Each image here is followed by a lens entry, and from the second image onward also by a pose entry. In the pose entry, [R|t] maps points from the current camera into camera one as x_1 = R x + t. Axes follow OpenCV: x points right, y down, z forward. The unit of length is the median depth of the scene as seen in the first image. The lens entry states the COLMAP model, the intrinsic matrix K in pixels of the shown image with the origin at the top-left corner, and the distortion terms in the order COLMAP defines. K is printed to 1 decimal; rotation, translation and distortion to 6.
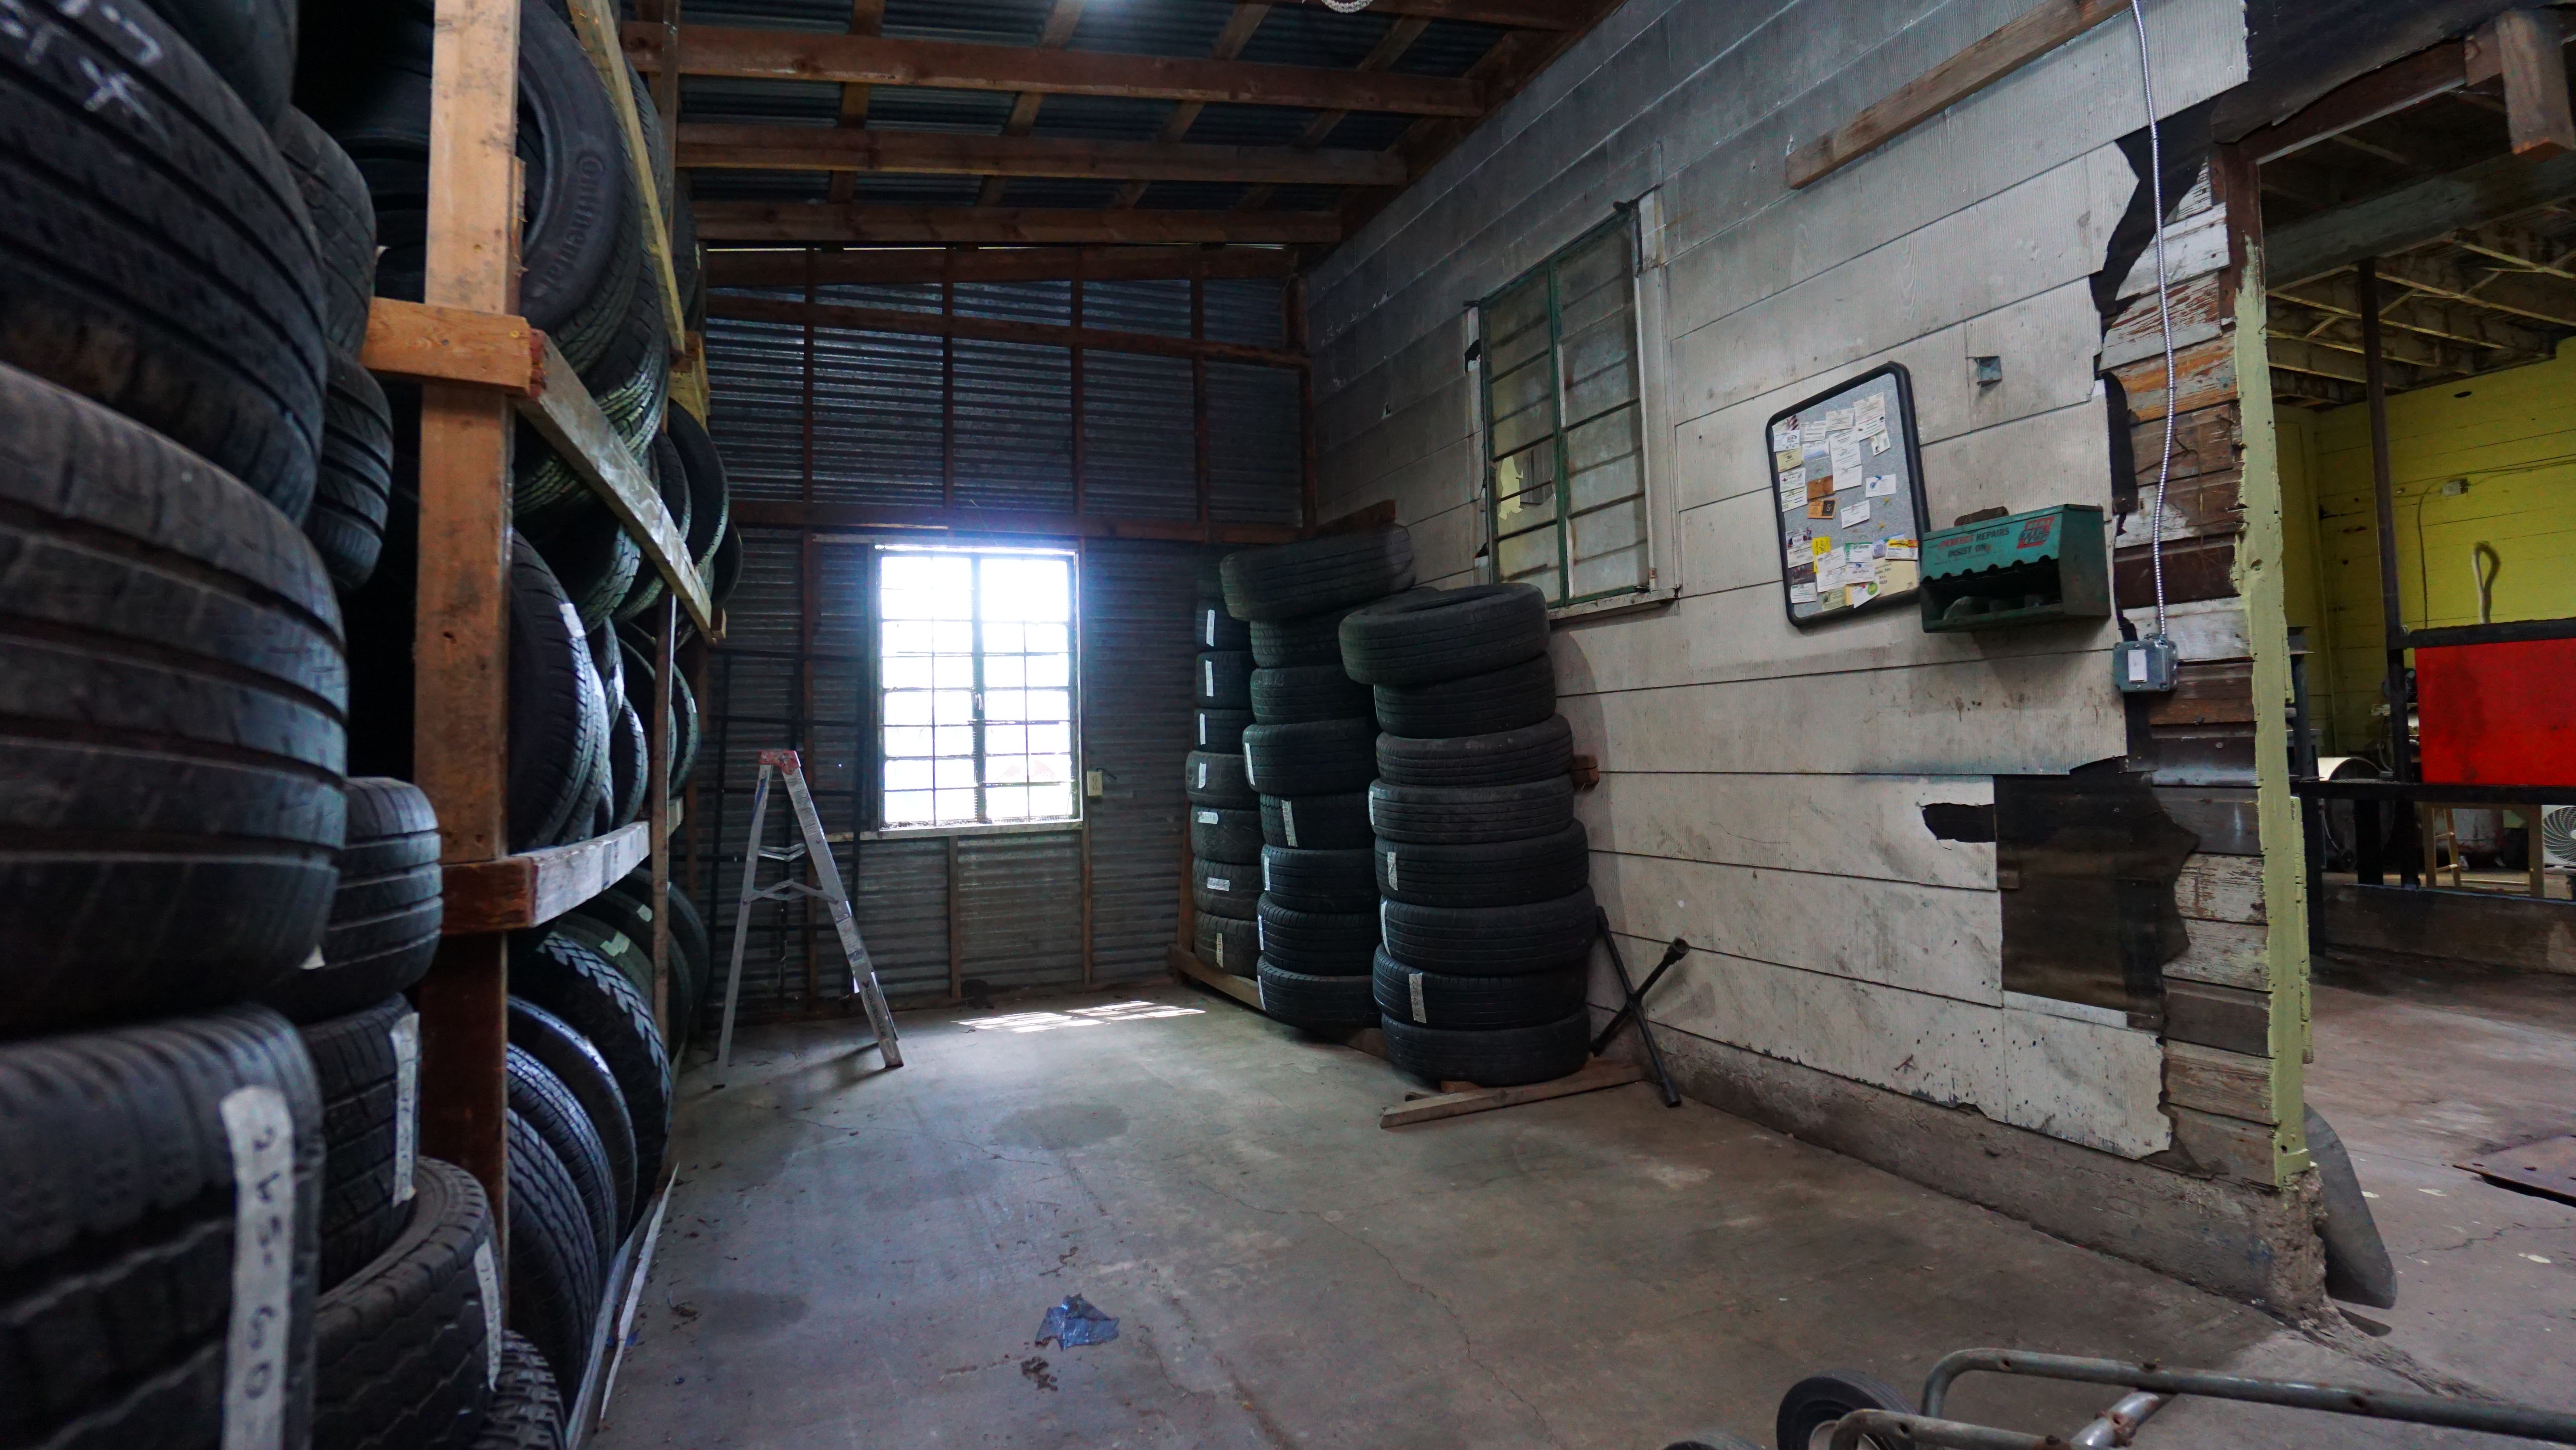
lens RADIAL K [[1190.1, 0, 1254.2], [0, 1190.1, 712.8], [0, 0, 1]] dist [-0.001151, 0.007871]
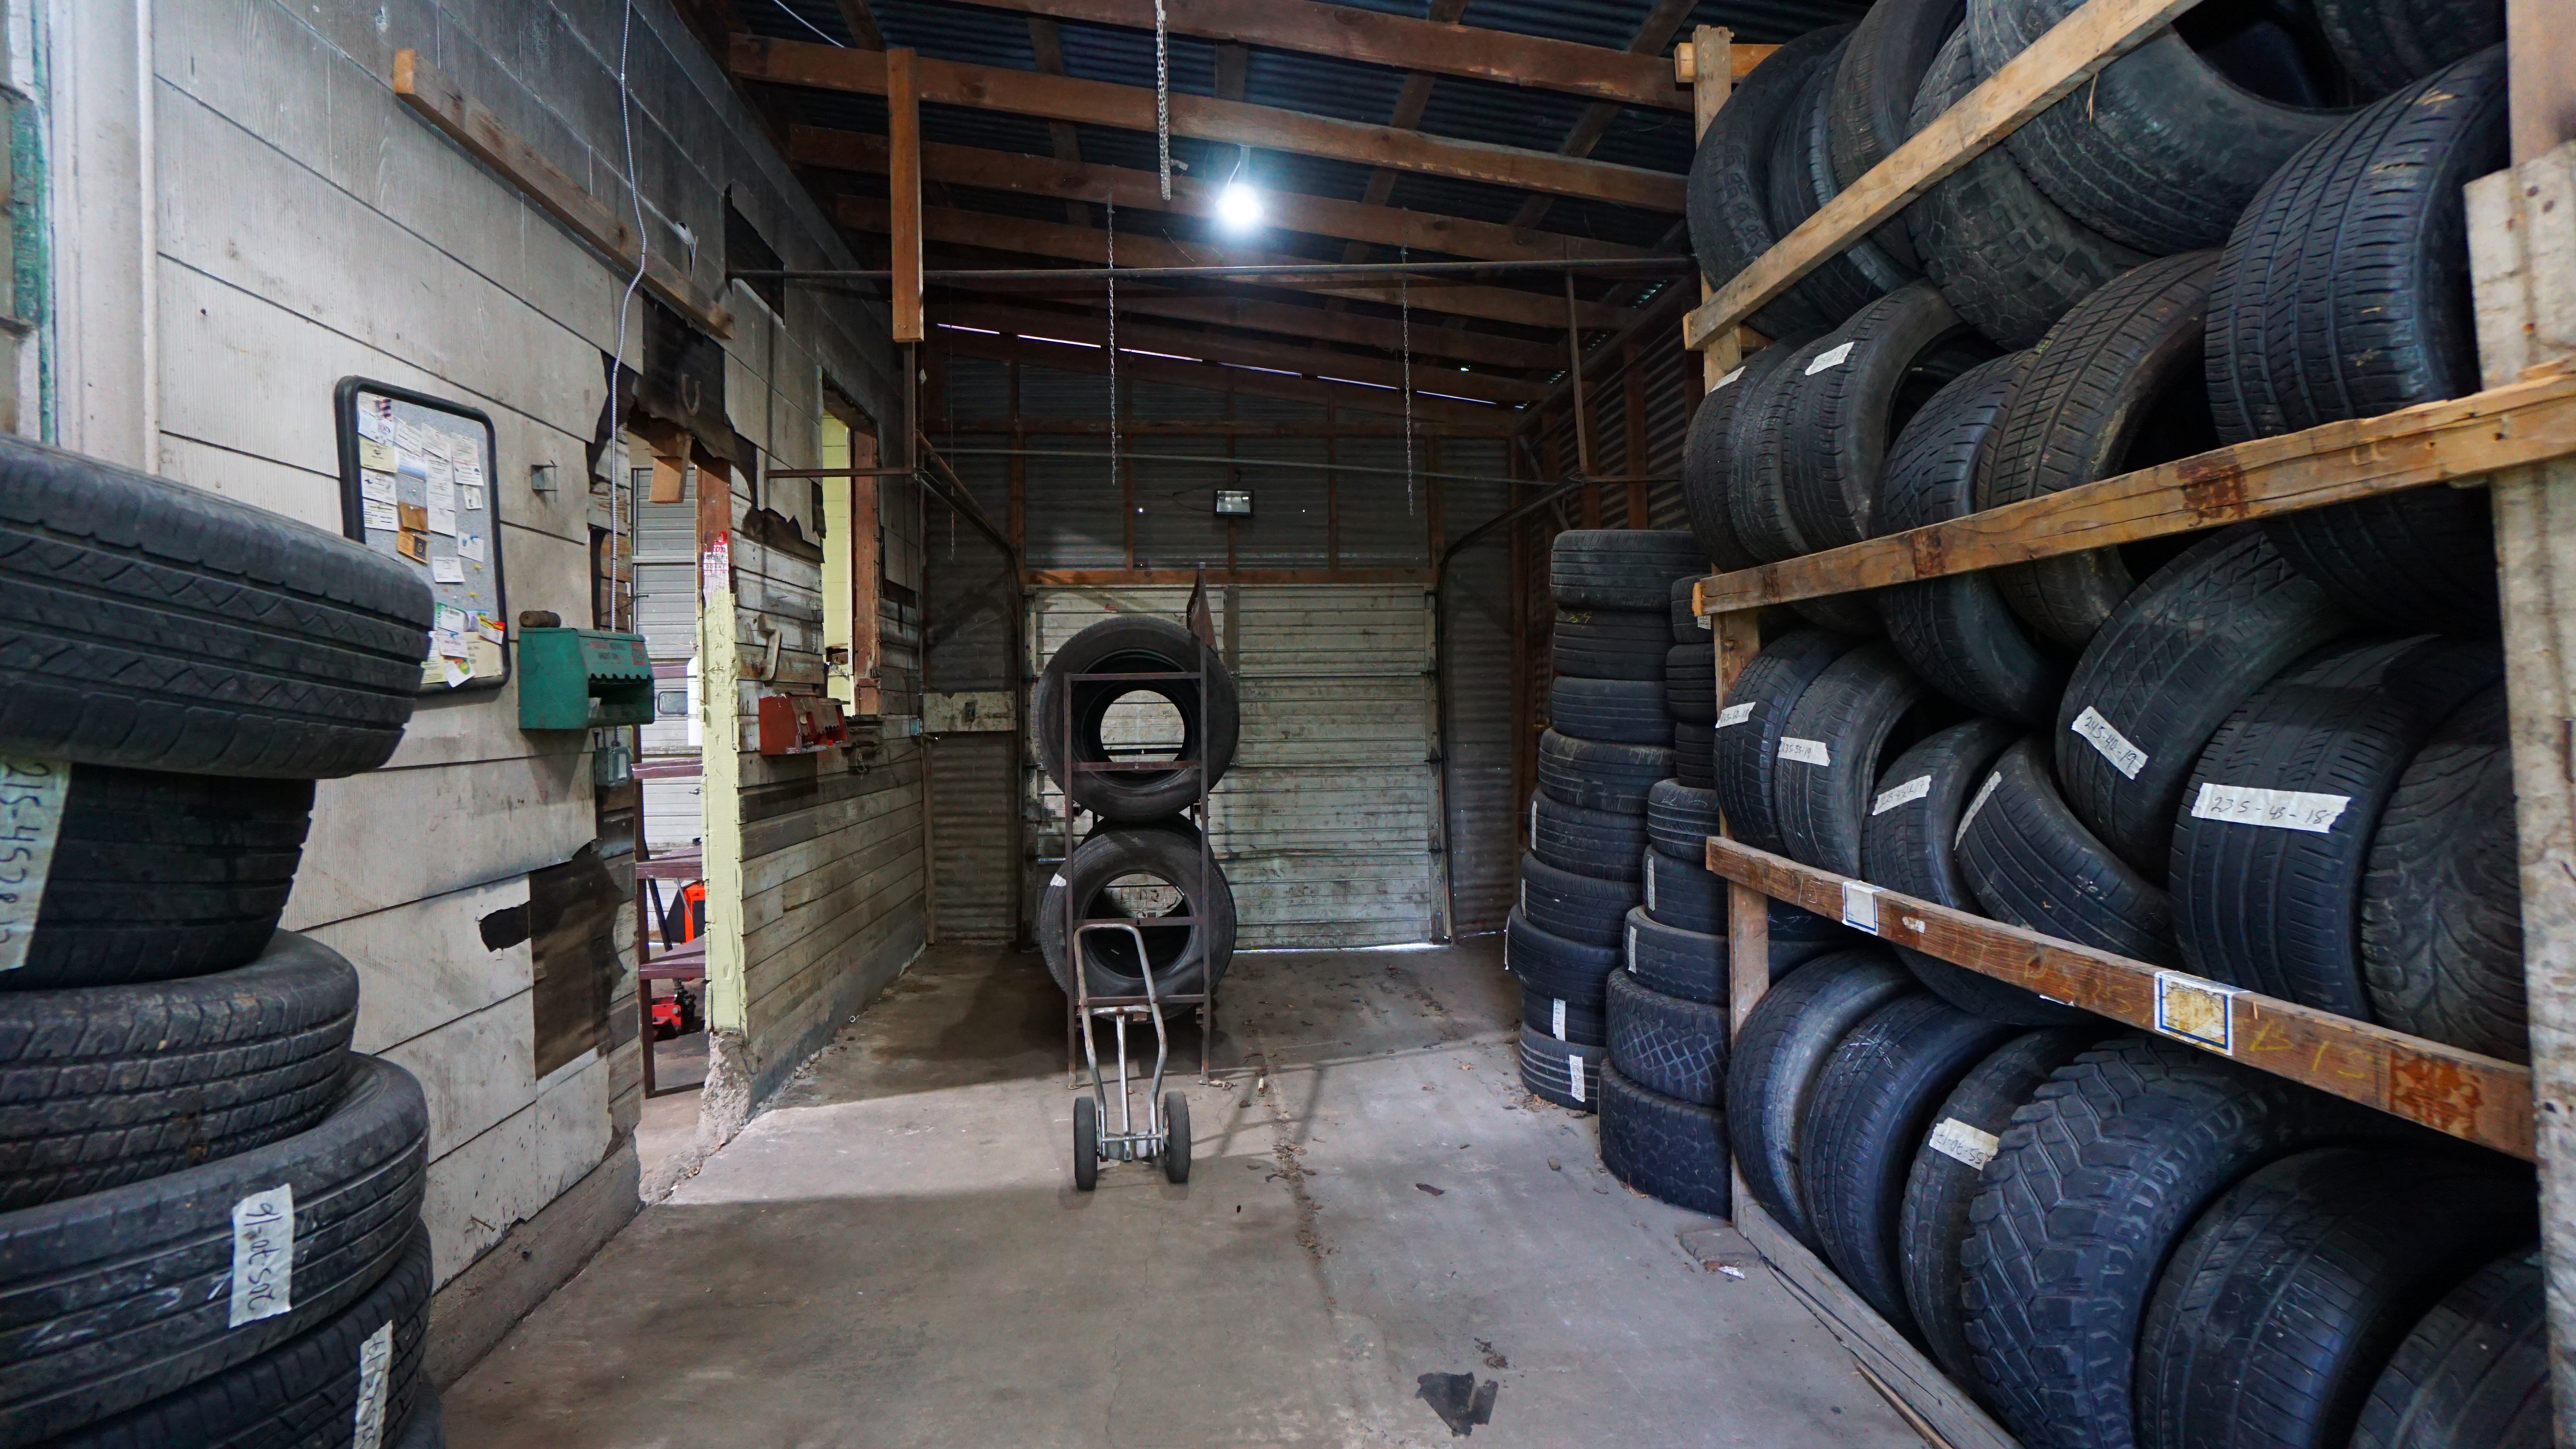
lens RADIAL K [[1189.7, 0, 1254.2], [0, 1189.7, 712.3], [0, 0, 1]] dist [-0.001151, 0.007871]
pose [[-0.946115, 0.040050, 0.321345, -0.278459], [0.033463, 0.999102, -0.025999, -0.034070], [-0.322097, -0.013845, -0.946605, 1.687499]]
